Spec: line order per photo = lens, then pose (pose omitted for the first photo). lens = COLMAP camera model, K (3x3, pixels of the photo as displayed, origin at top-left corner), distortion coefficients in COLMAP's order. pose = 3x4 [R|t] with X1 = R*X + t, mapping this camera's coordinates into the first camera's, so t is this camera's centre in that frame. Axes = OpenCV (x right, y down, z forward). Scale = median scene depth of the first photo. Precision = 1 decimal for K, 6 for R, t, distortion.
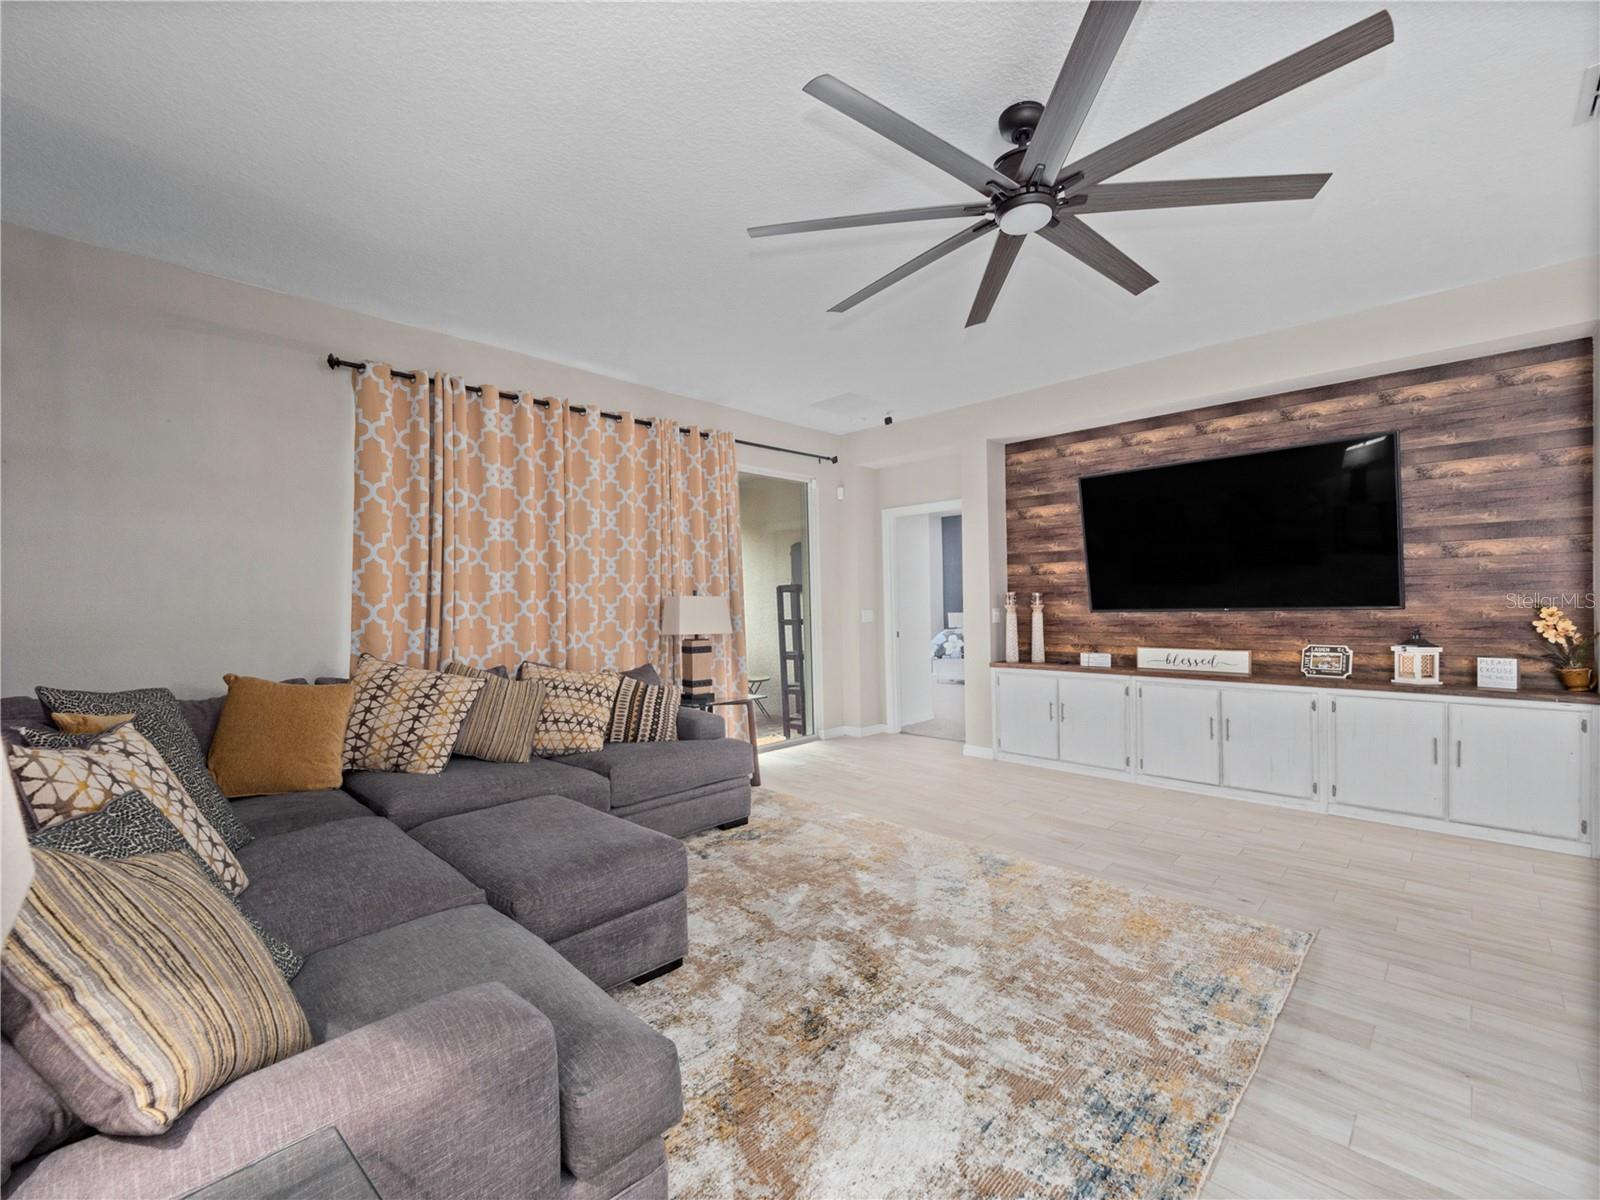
lens RADIAL K [[691.0, 0, 802.3], [0, 691.0, 600.6], [0, 0, 1]] dist [-0.013457, -0.003952]
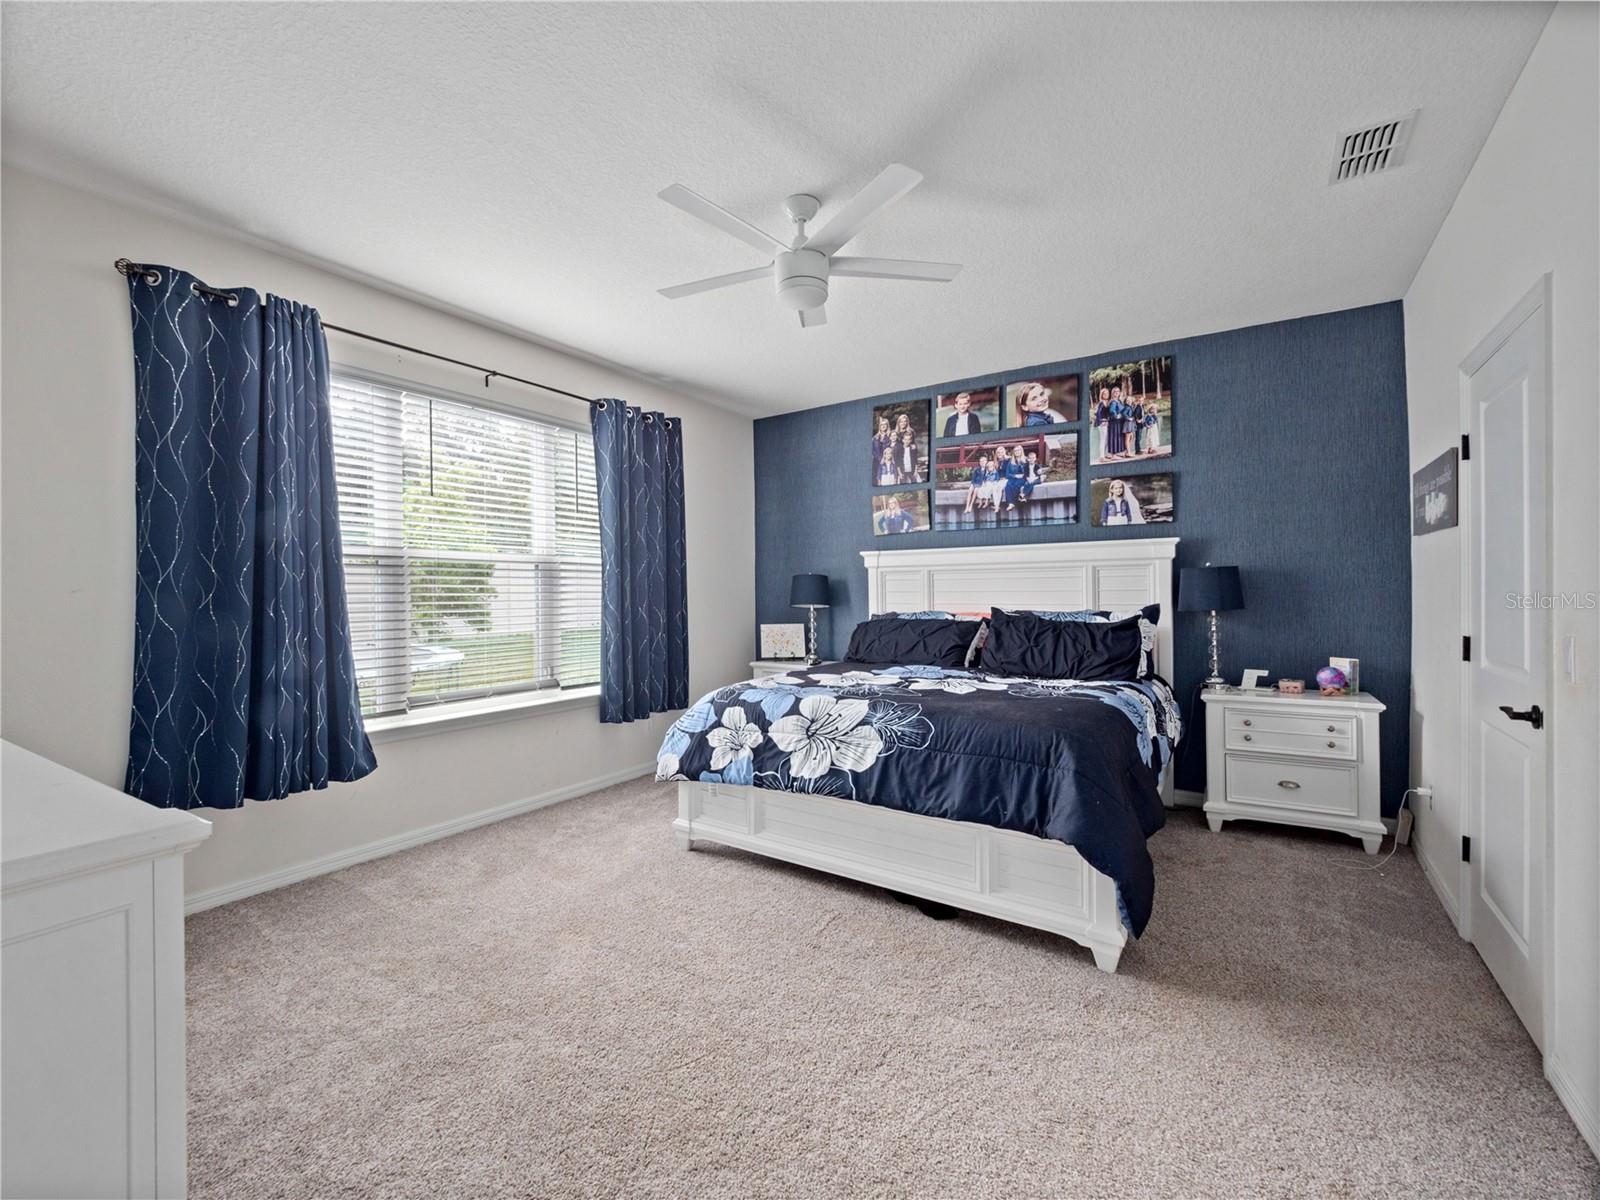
lens RADIAL K [[691.0, 0, 800.7], [0, 691.0, 597.5], [0, 0, 1]] dist [-0.013457, -0.003952]
pose [[0.983781, 0.004362, 0.179318, 0.189597], [-0.005617, 0.999963, 0.006494, -0.003418], [-0.179283, -0.007396, 0.983770, 0.673976]]
